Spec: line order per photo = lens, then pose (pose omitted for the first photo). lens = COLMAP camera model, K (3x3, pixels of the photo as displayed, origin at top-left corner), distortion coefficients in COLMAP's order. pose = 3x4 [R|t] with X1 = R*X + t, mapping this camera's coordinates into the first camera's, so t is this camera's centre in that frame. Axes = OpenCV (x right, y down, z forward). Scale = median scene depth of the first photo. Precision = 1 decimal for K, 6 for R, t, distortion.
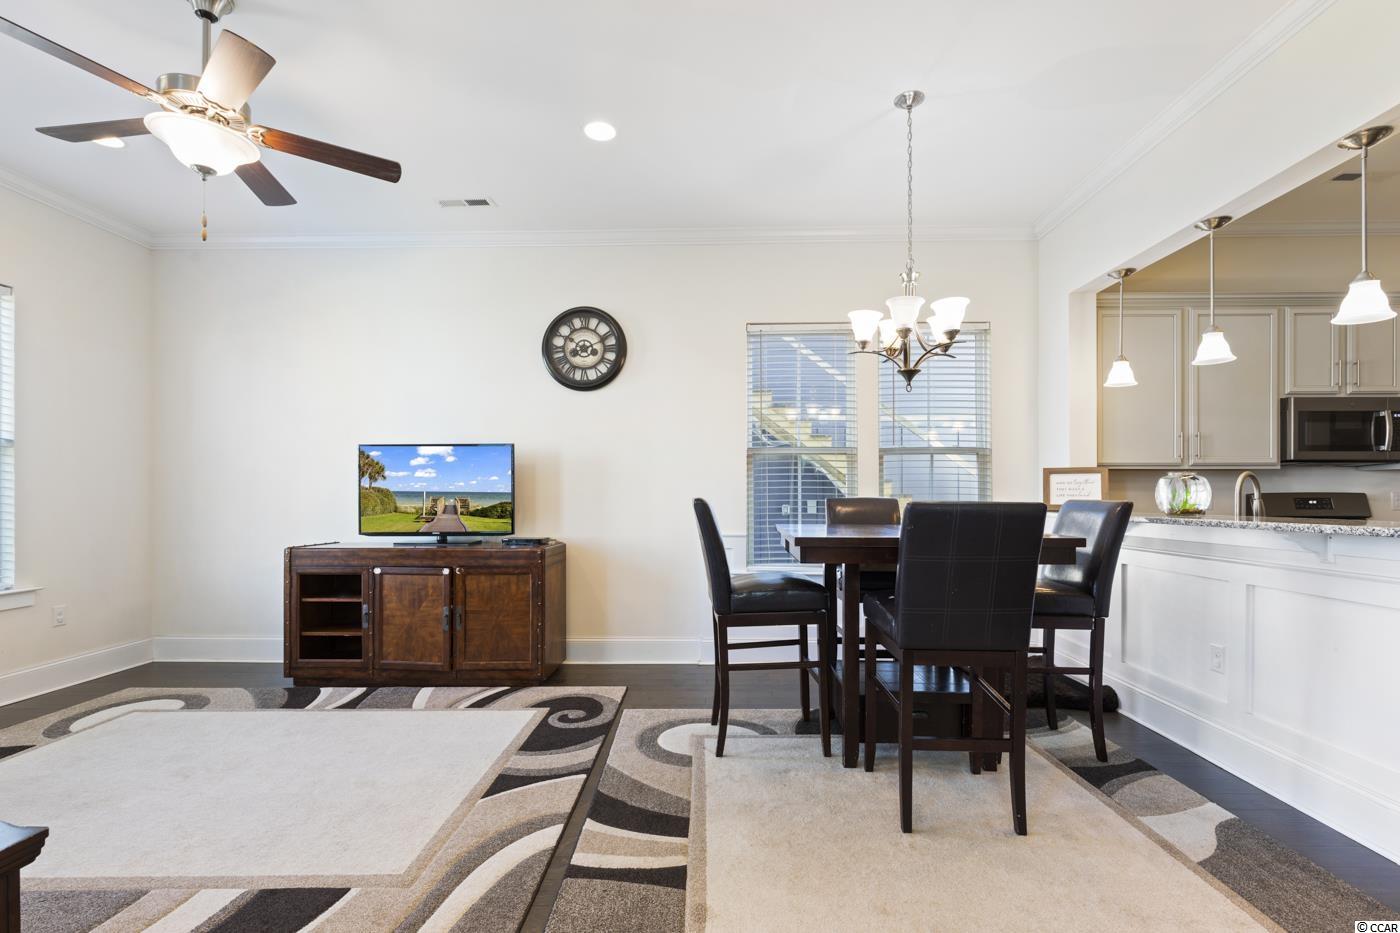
lens RADIAL K [[639.9, 0, 697.3], [0, 639.9, 494.7], [0, 0, 1]] dist [-0.000009, -0.001117]
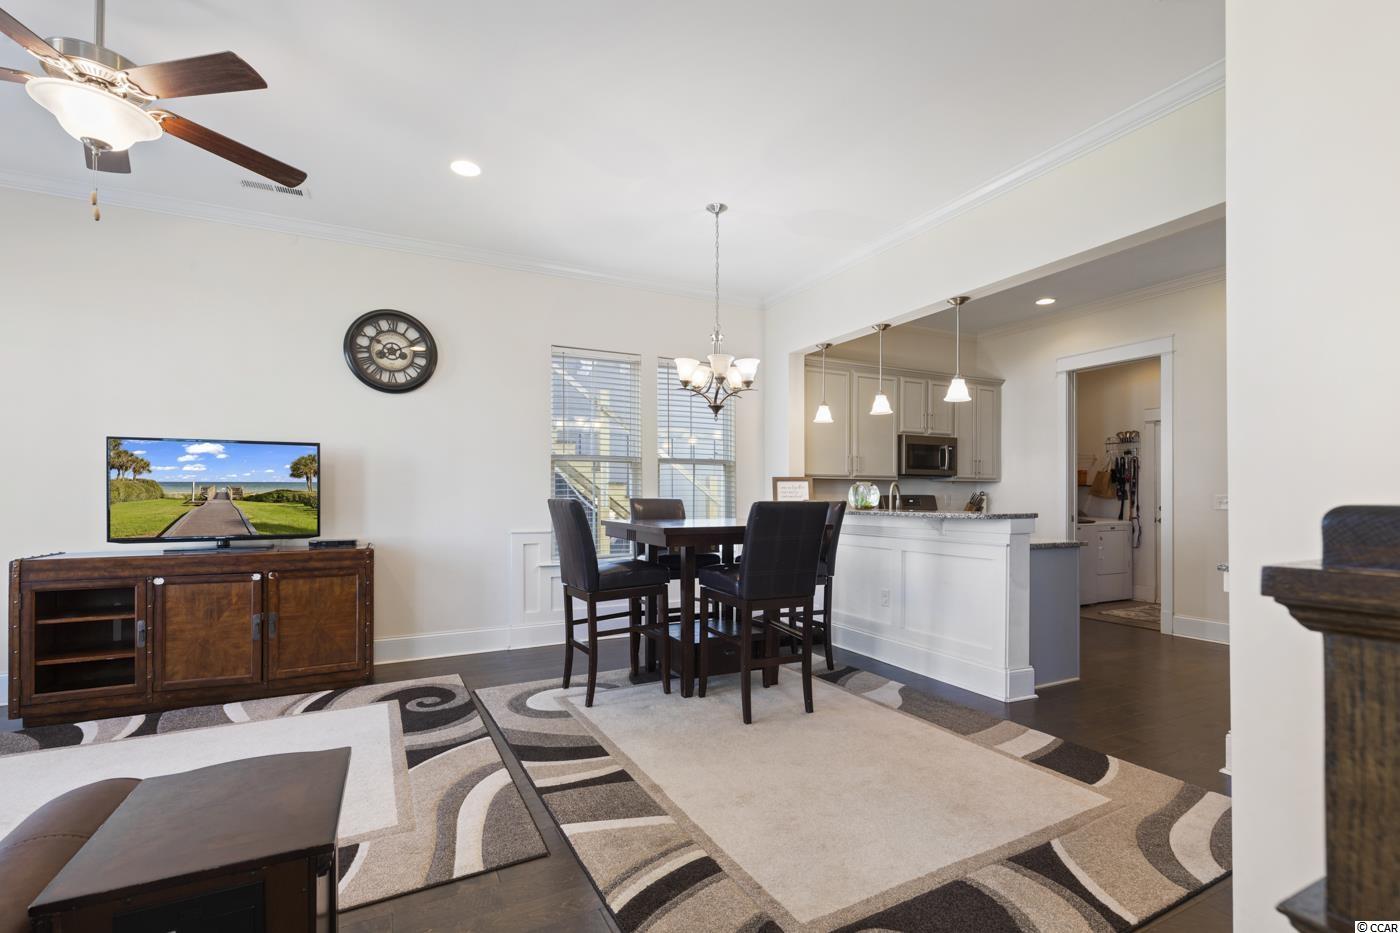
lens RADIAL K [[639.9, 0, 697.3], [0, 639.9, 494.7], [0, 0, 1]] dist [-0.000009, -0.001117]
pose [[0.877224, 0.002347, 0.480076, -0.280058], [-0.001673, 0.999997, -0.001831, -0.000603], [-0.480079, 0.000803, 0.877225, -0.140539]]
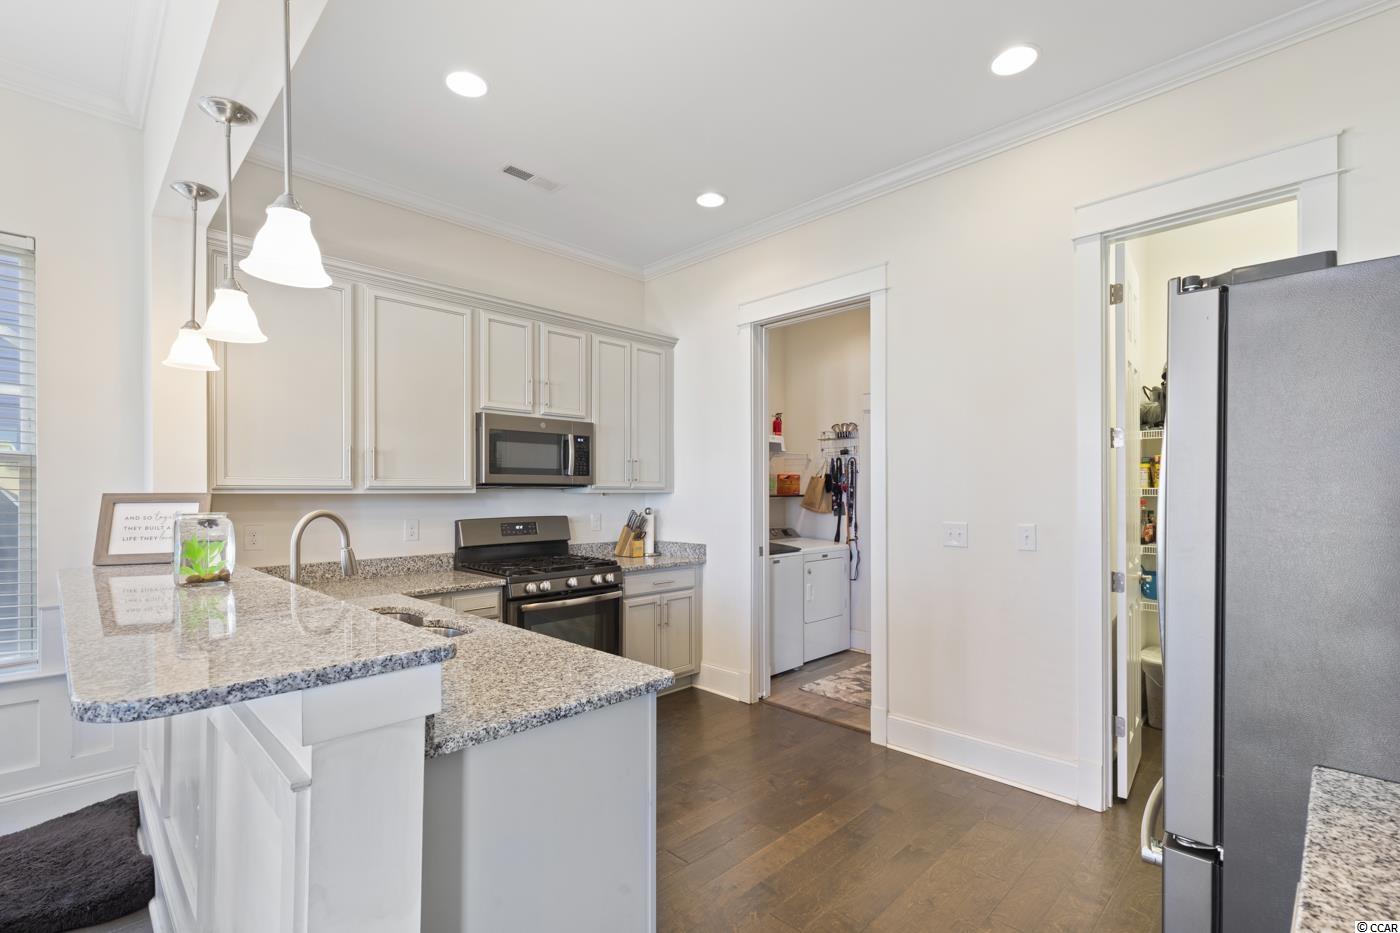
lens RADIAL K [[639.9, 0, 697.3], [0, 639.9, 494.7], [0, 0, 1]] dist [-0.000009, -0.001117]
pose [[0.683837, -0.004251, 0.729622, 0.508719], [0.003636, 0.999990, 0.002418, -0.041815], [-0.729625, 0.000999, 0.683846, 0.187118]]
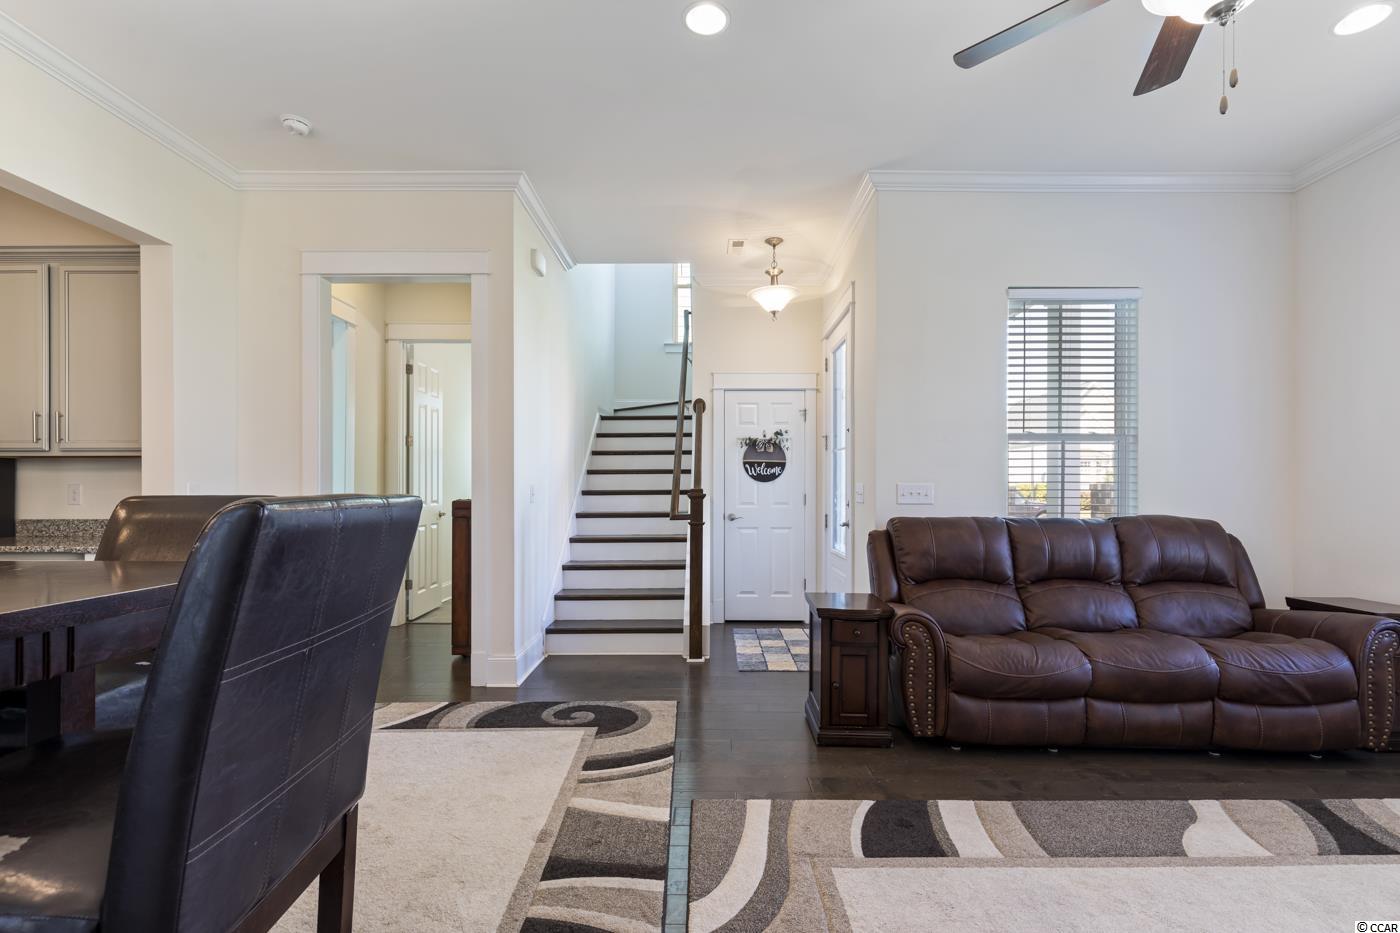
lens RADIAL K [[635.0, 0, 714.2], [0, 635.0, 487.5], [0, 0, 1]] dist [-0.000077, -0.000167]
pose [[-0.999015, 0.001476, -0.044345, -0.122004], [0.001464, 0.999999, 0.000310, 0.000073], [0.044345, 0.000245, -0.999016, 1.023277]]
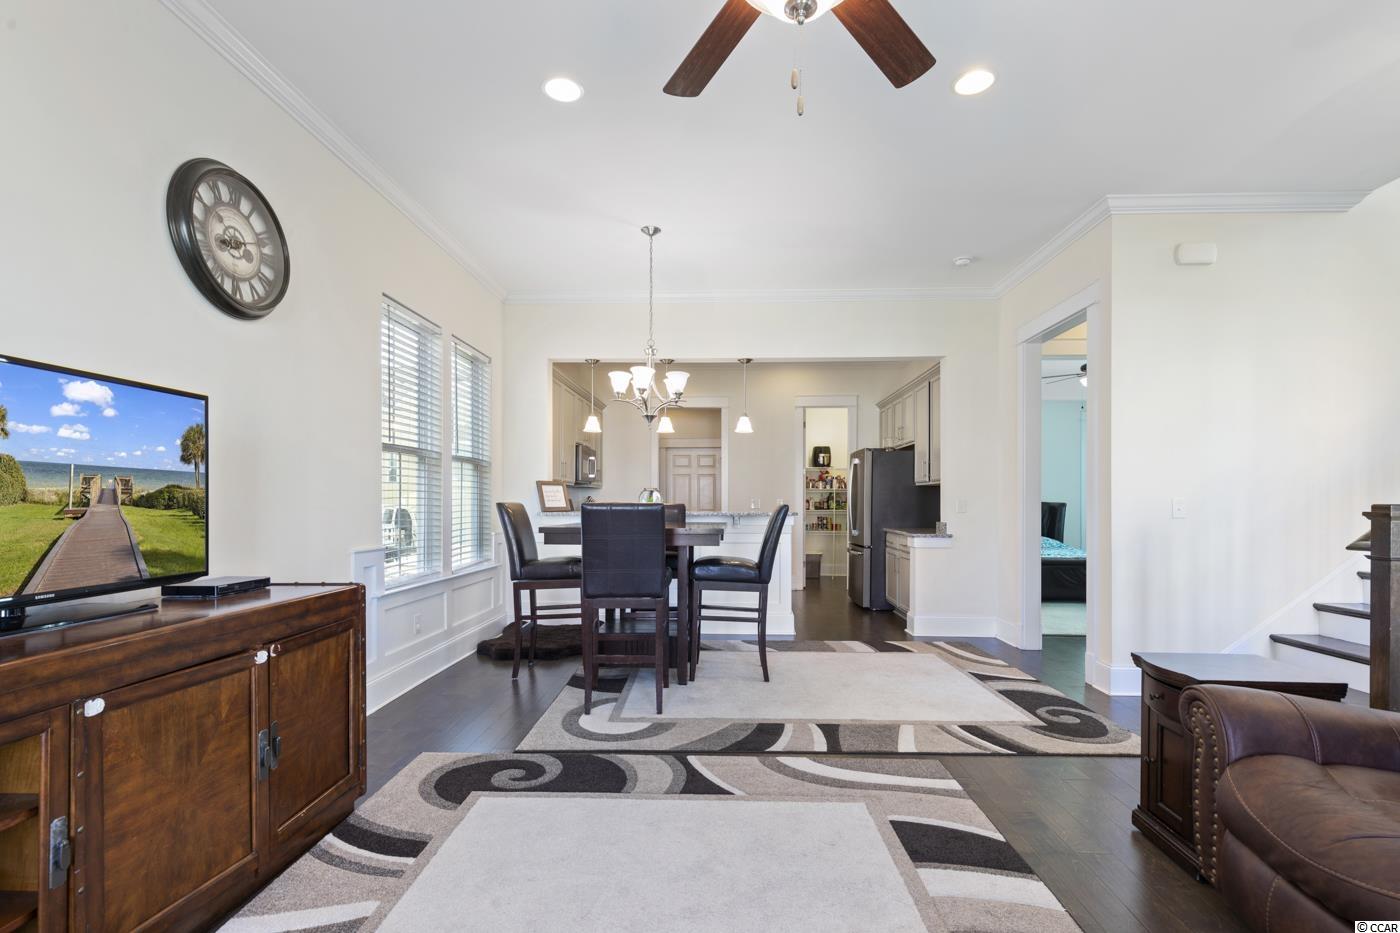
lens RADIAL K [[650.4, 0, 704.9], [0, 650.4, 501.8], [0, 0, 1]] dist [0.001076, -0.000252]
pose [[-0.003715, -0.000093, 0.999993, -0.894989], [-0.004364, 0.999990, 0.000077, 0.002360], [-0.999984, -0.004364, -0.003715, 0.680785]]
